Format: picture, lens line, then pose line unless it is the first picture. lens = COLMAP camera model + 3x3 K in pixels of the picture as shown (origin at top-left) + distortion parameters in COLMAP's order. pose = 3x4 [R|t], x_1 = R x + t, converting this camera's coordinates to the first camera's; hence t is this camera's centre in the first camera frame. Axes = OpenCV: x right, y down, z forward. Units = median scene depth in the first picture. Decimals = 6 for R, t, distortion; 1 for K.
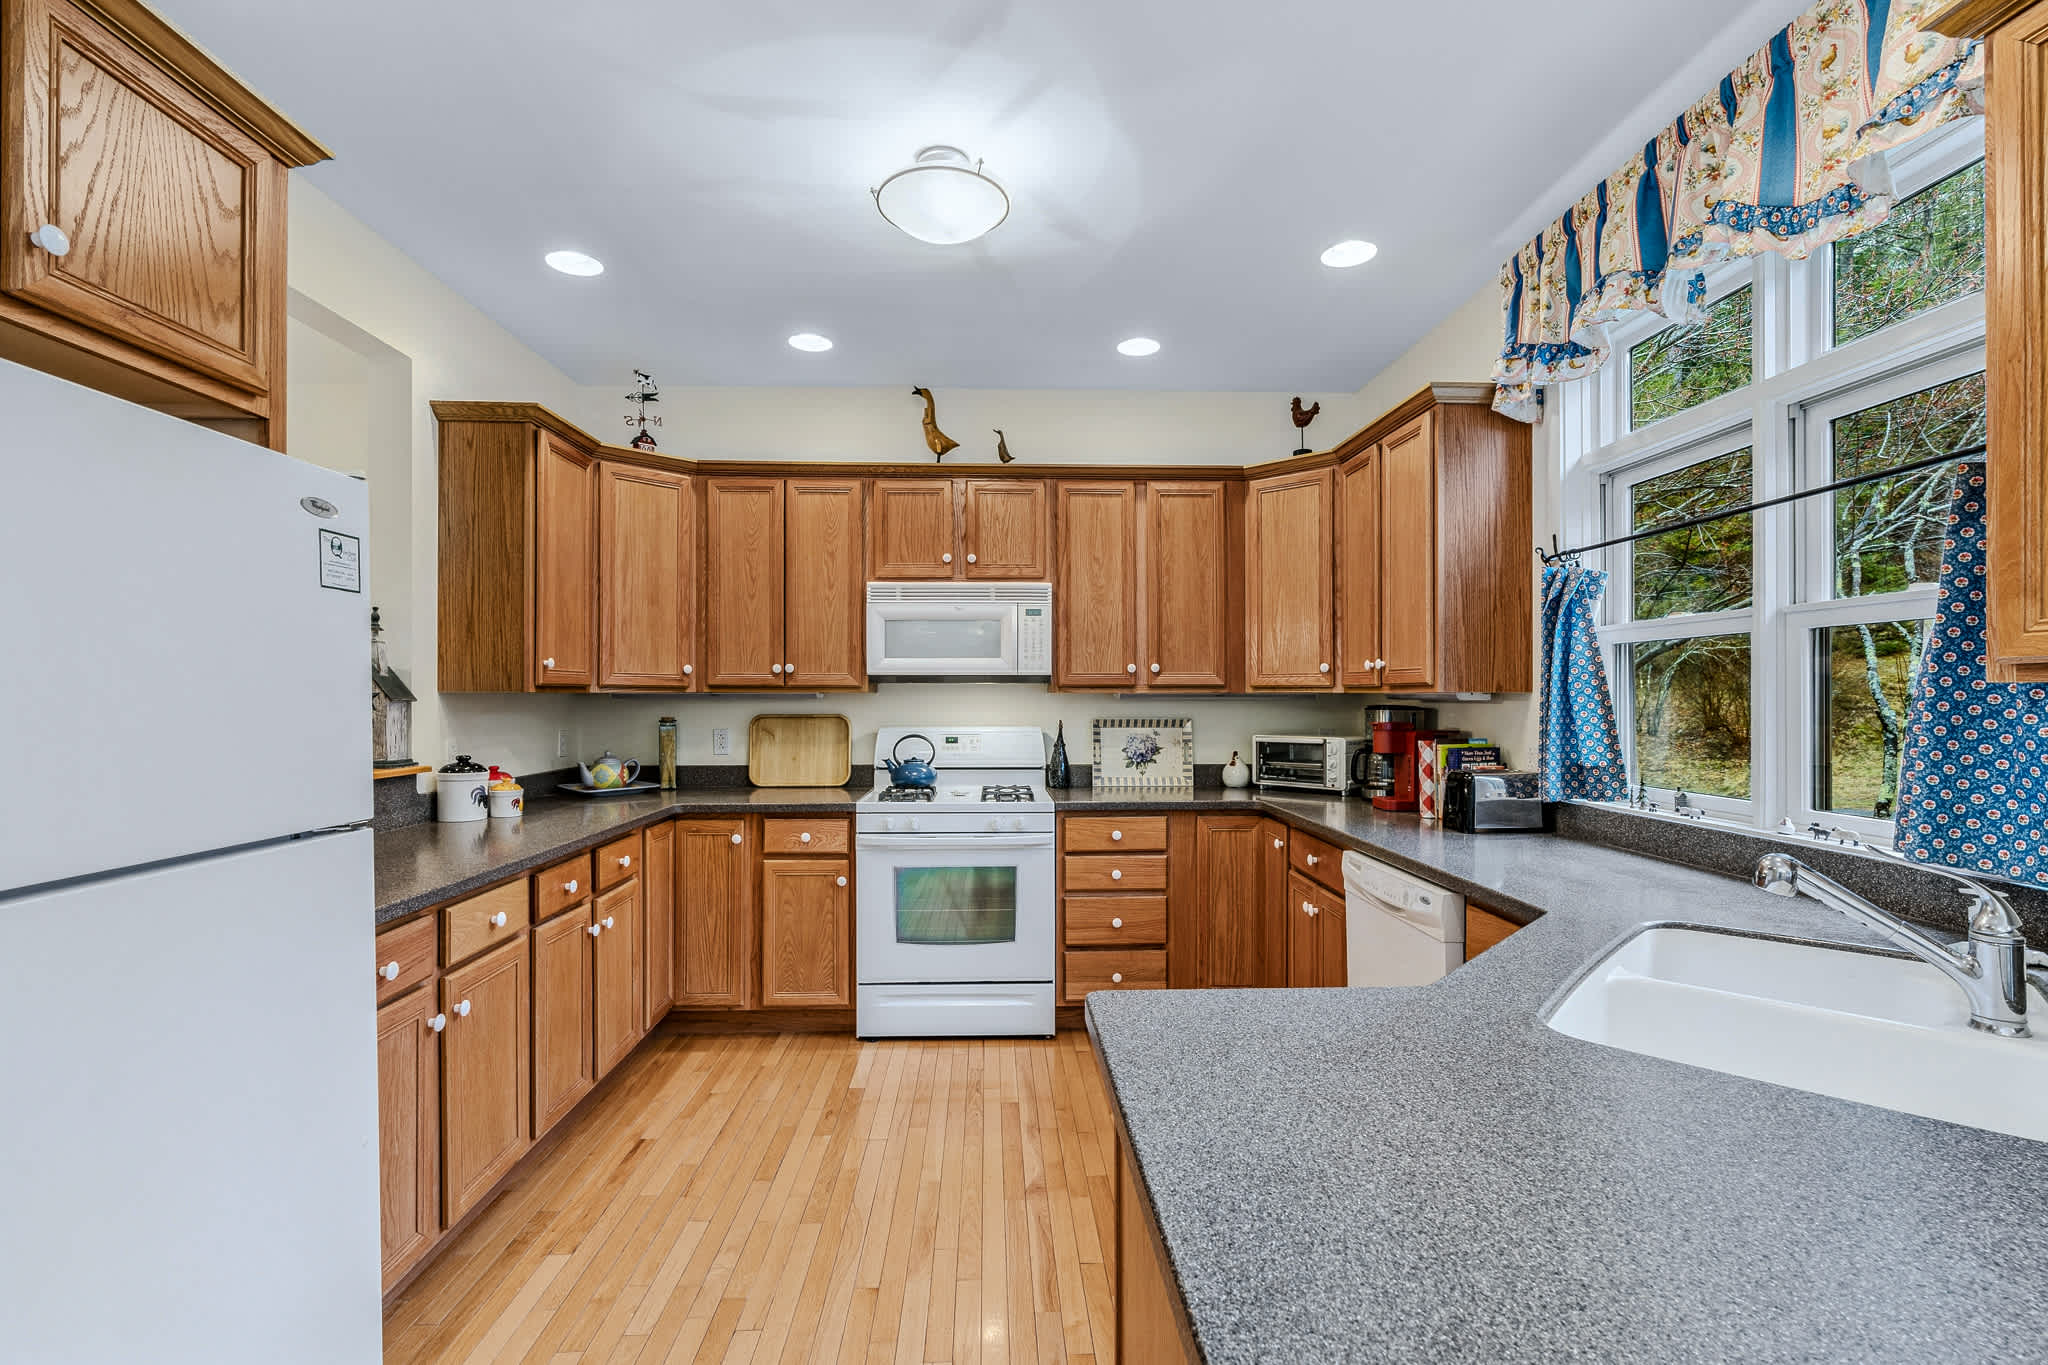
lens RADIAL K [[935.8, 0, 1017.9], [0, 935.8, 696.2], [0, 0, 1]] dist [-0.009162, 0.002605]
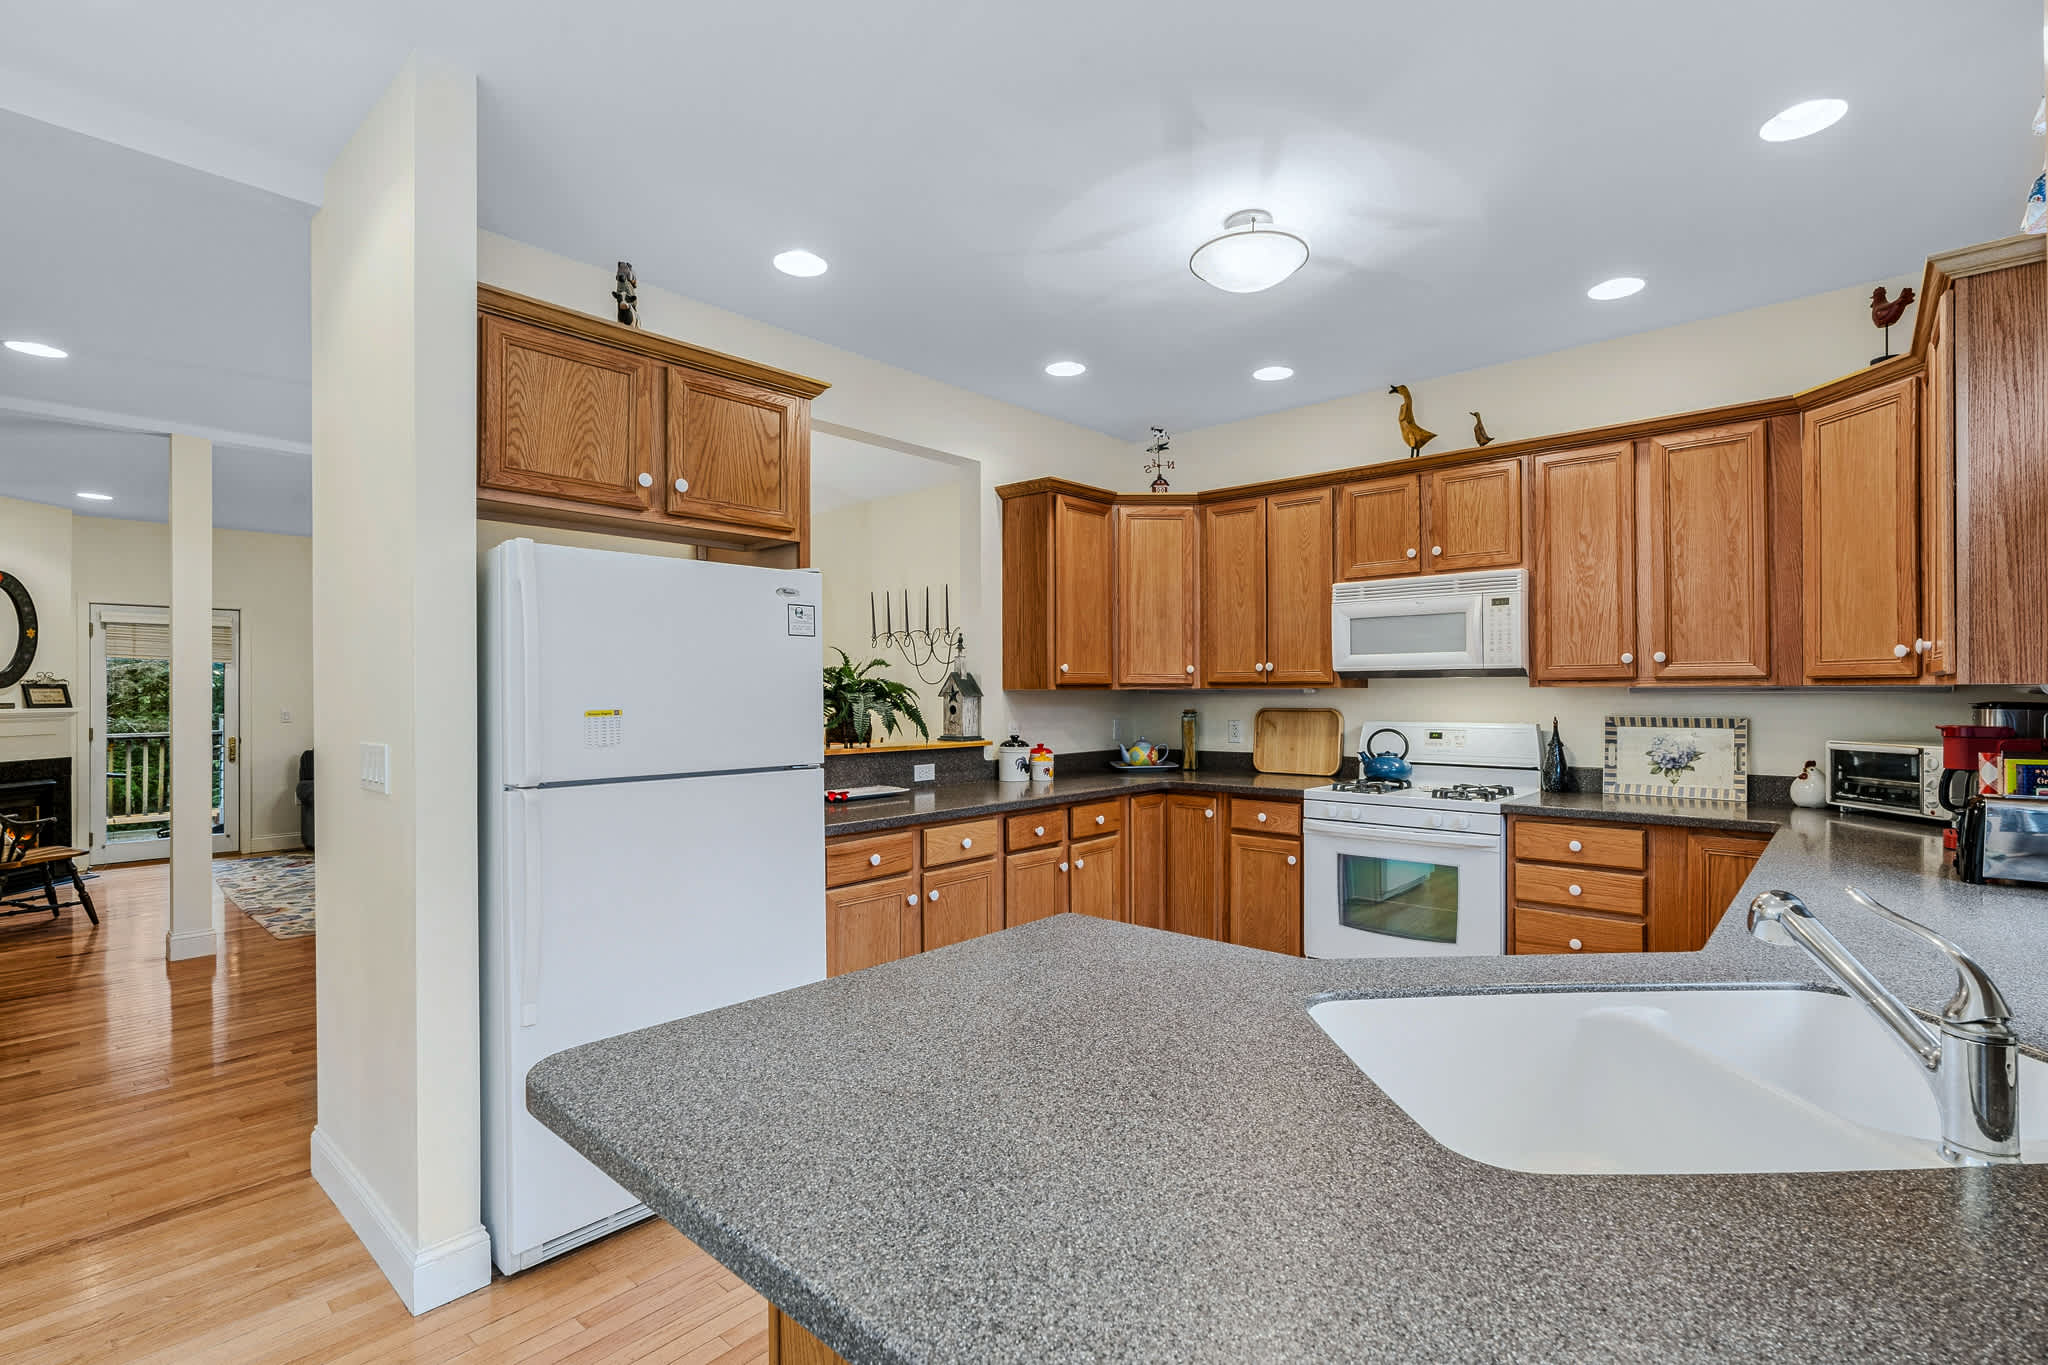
lens RADIAL K [[935.8, 0, 1029.7], [0, 935.8, 696.3], [0, 0, 1]] dist [-0.009162, 0.002605]
pose [[0.721577, 0.000089, -0.692335, 0.332416], [0.004267, 0.999980, 0.004576, -0.000990], [0.692321, -0.006256, 0.721562, -0.004391]]
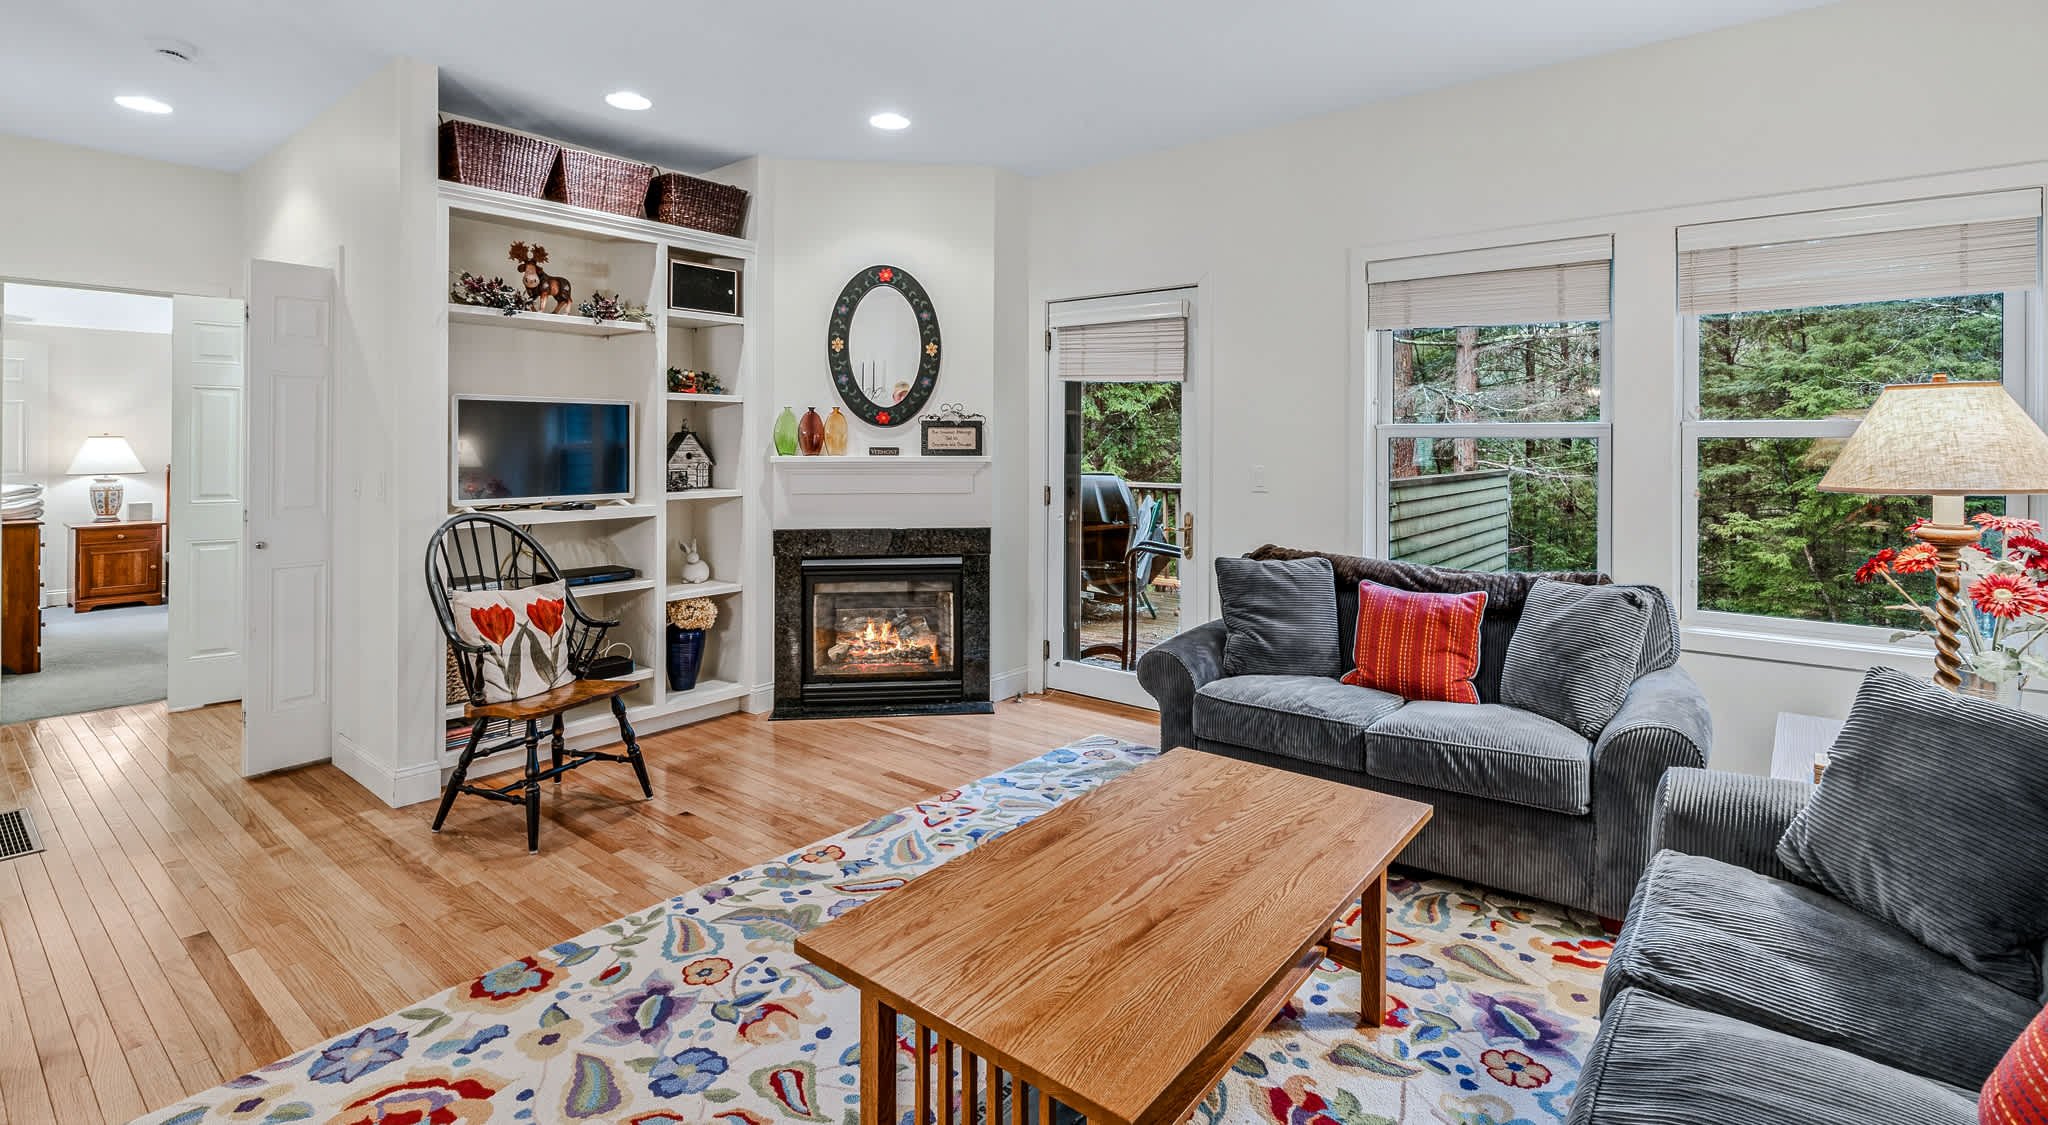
lens RADIAL K [[936.0, 0, 1037.0], [0, 936.0, 446.0], [0, 0, 1]] dist [-0.010572, 0.002333]
pose [[-0.639797, -0.000717, -0.768544, -1.401568], [-0.005306, 0.999980, 0.003484, 0.004547], [0.768526, 0.006307, -0.639788, 0.886722]]
